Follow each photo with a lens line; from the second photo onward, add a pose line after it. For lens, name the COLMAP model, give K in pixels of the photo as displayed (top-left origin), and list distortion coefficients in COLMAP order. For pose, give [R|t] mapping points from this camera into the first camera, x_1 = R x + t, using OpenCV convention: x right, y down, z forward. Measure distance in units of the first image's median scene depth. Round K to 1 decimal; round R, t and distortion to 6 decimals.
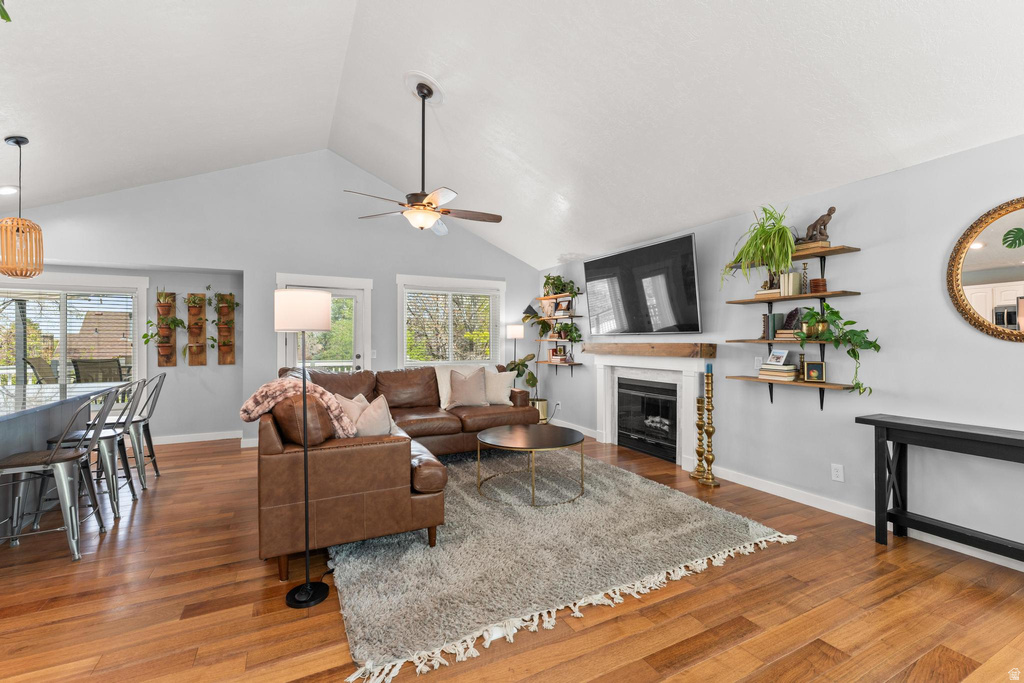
lens RADIAL K [[431.1, 0, 517.3], [0, 431.1, 340.0], [0, 0, 1]] dist [-0.001039, -0.000300]
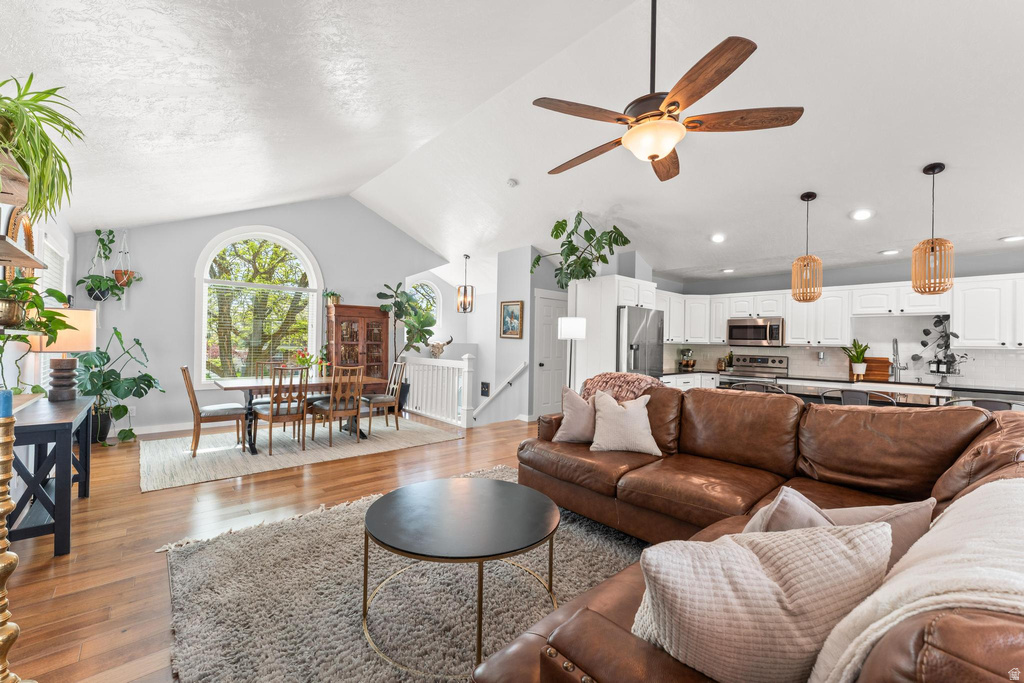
lens RADIAL K [[407.9, 0, 506.8], [0, 407.9, 341.0], [0, 0, 1]] dist [-0.003290, 0.000611]
pose [[-0.964462, -0.022716, -0.263243, 0.127933], [-0.021040, 0.999736, -0.009187, 0.006193], [0.263382, -0.003322, -0.964686, 1.484040]]
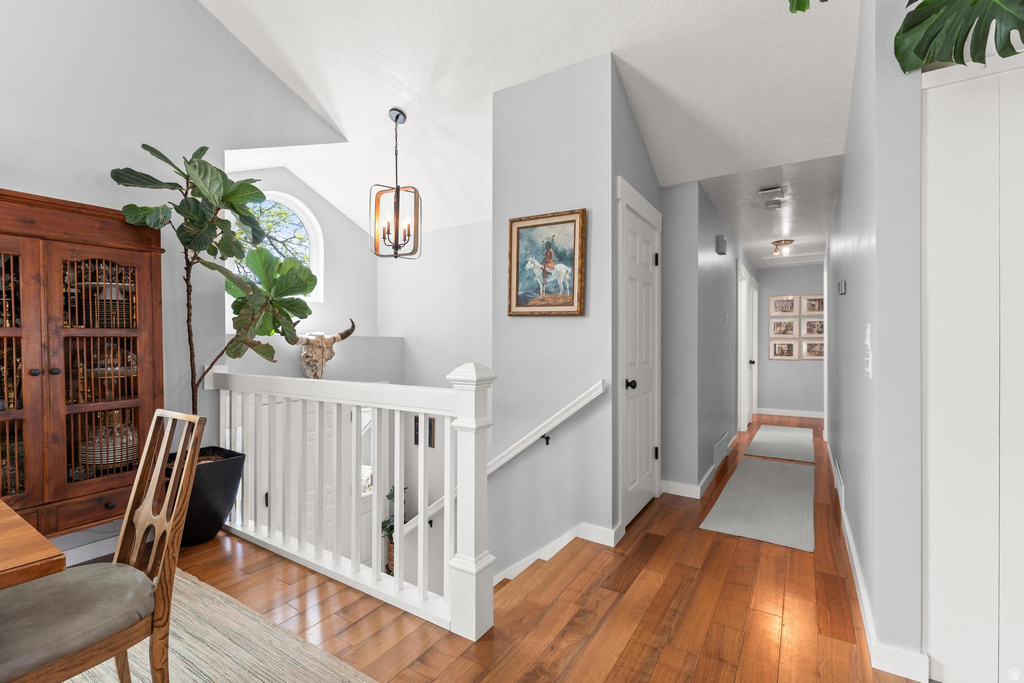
lens RADIAL K [[460.1, 0, 508.0], [0, 460.1, 342.4], [0, 0, 1]] dist [0.004183, 0.000115]
pose [[-0.859608, -0.002733, -0.510947, 0.071717], [0.000151, 0.999984, -0.005603, 0.025634], [0.510954, -0.004893, -0.859594, 0.339360]]
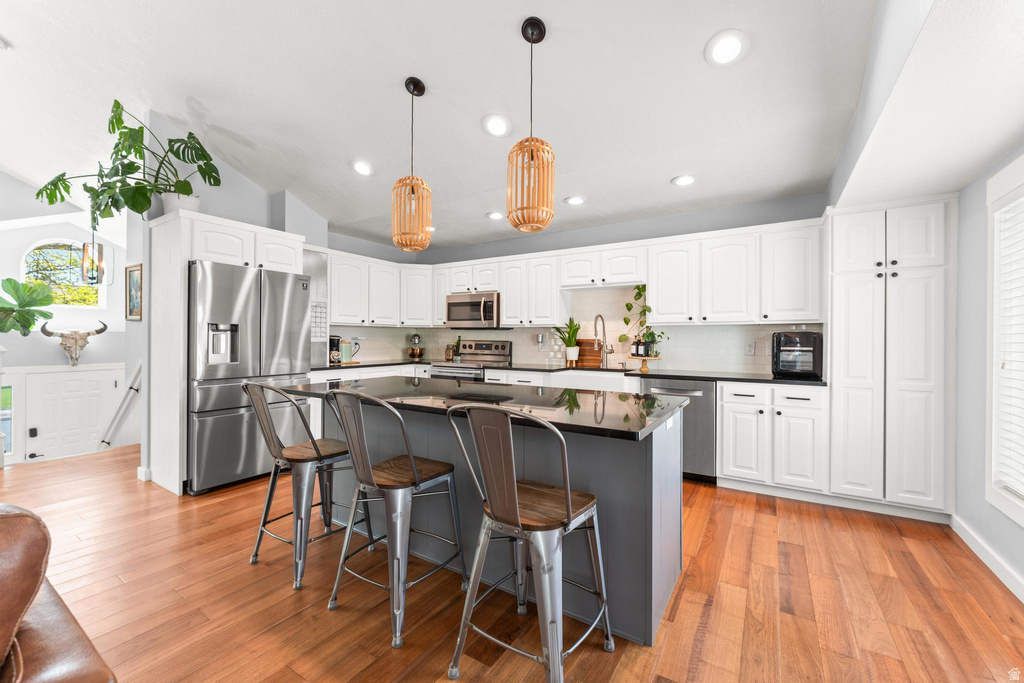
lens RADIAL K [[407.9, 0, 511.6], [0, 407.9, 339.3], [0, 0, 1]] dist [-0.003290, 0.000611]
pose [[-0.853616, -0.006812, -0.520858, -0.703319], [-0.005949, 0.999977, -0.003328, 0.028631], [0.520868, 0.000258, -0.853637, 1.332938]]
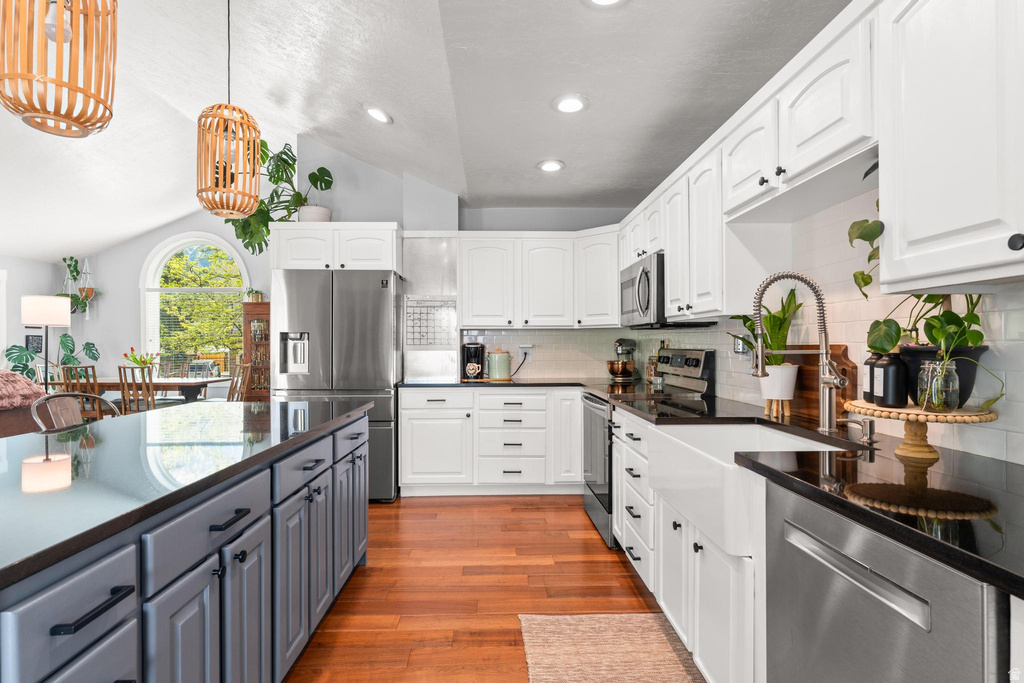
lens RADIAL K [[519.5, 0, 505.7], [0, 519.5, 345.5], [0, 0, 1]] dist [0.003918, -0.004726]
pose [[-0.904514, 0.000368, 0.426445, -1.440819], [0.000794, 0.999999, 0.000823, 0.022675], [-0.426444, 0.001083, -0.904513, 1.063022]]
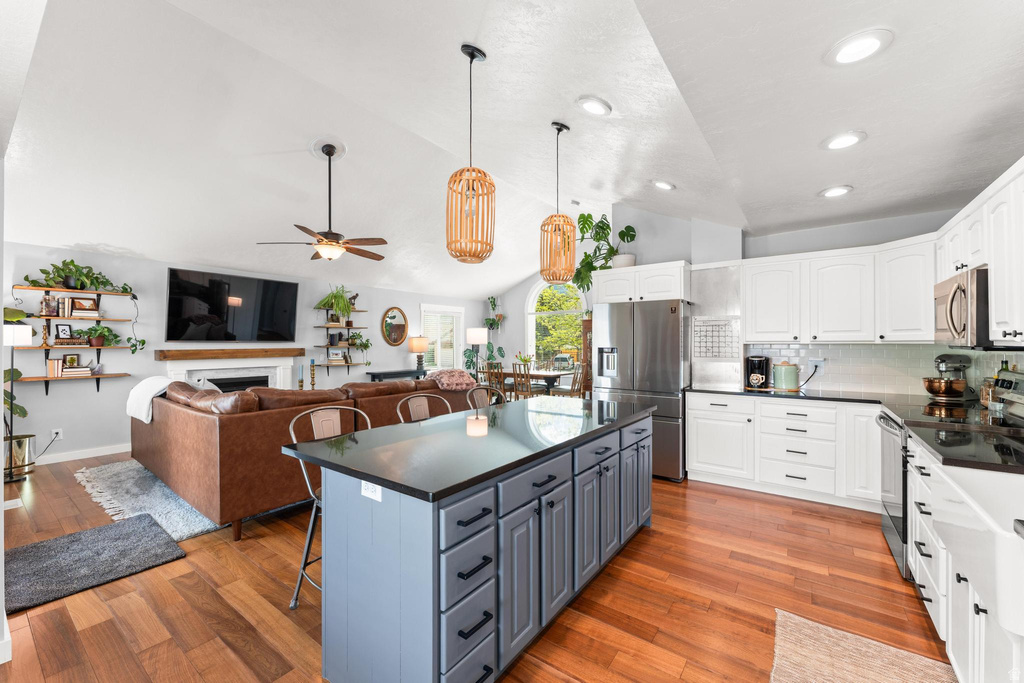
lens RADIAL K [[407.9, 0, 511.3], [0, 407.9, 339.8], [0, 0, 1]] dist [-0.003290, 0.000611]
pose [[-0.455366, 0.006449, 0.890281, -1.517065], [-0.000688, 0.999971, -0.007596, -0.015357], [-0.890304, -0.004071, -0.455348, 1.071313]]
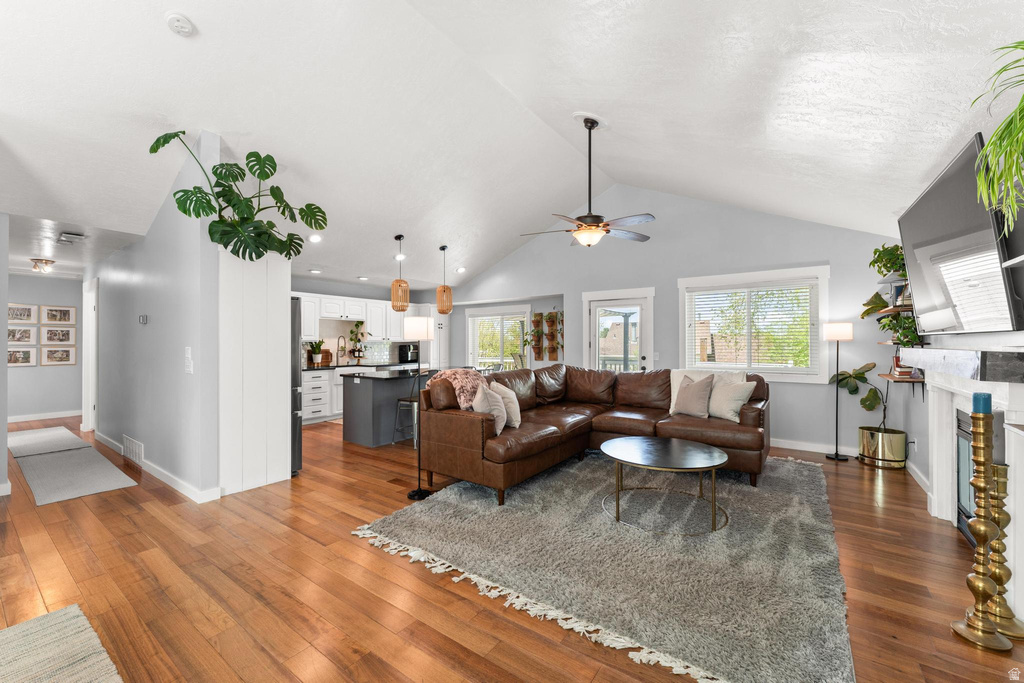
lens RADIAL K [[407.9, 0, 510.1], [0, 407.9, 341.9], [0, 0, 1]] dist [-0.003290, 0.000611]
pose [[0.464256, -0.003232, -0.885695, 0.627839], [0.004937, 0.999987, -0.001061, -0.006549], [0.885687, -0.003880, 0.464266, 0.321381]]
